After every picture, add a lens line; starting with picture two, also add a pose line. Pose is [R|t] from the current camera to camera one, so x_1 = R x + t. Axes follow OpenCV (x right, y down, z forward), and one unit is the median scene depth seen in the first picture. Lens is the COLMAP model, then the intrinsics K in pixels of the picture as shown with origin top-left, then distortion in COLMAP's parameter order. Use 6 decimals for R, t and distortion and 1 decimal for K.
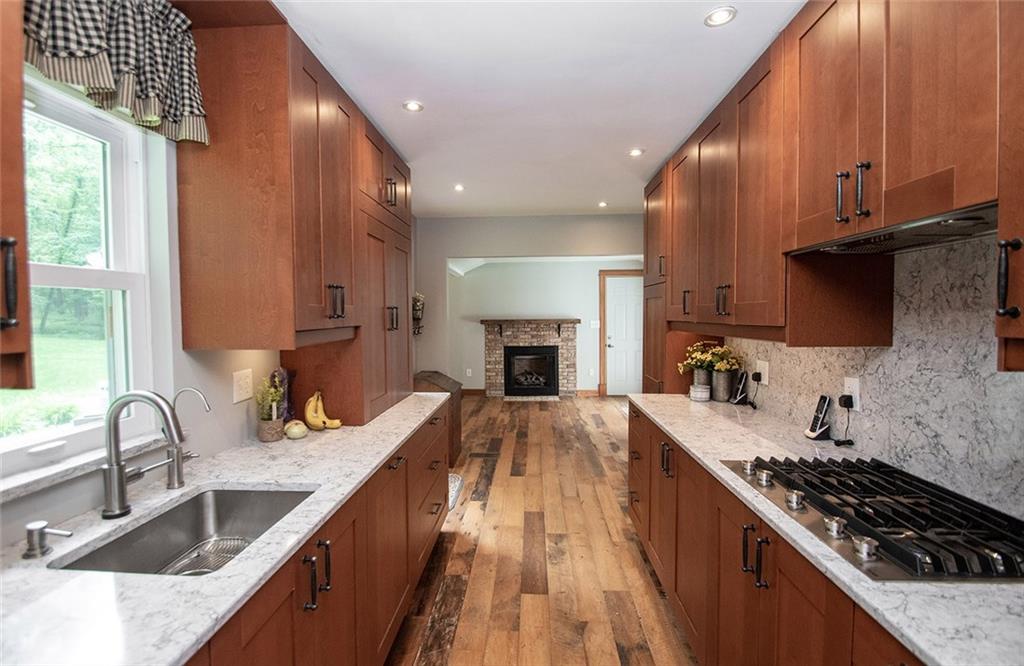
lens RADIAL K [[462.4, 0, 502.6], [0, 462.4, 330.1], [0, 0, 1]] dist [0.001962, -0.010588]
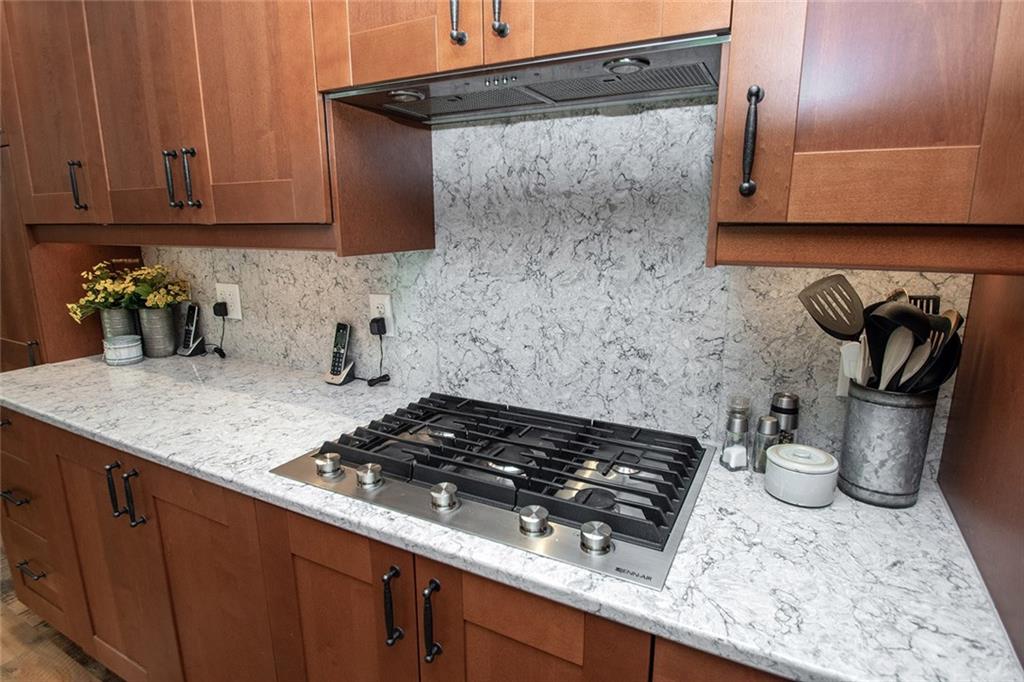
lens RADIAL K [[540.6, 0, 510.9], [0, 540.6, 347.4], [0, 0, 1]] dist [-0.022554, -0.000736]
pose [[0.408942, -0.197699, 0.890888, 0.048328], [0.027752, 0.978494, 0.204400, 0.016086], [-0.912138, -0.058864, 0.405634, 0.525866]]
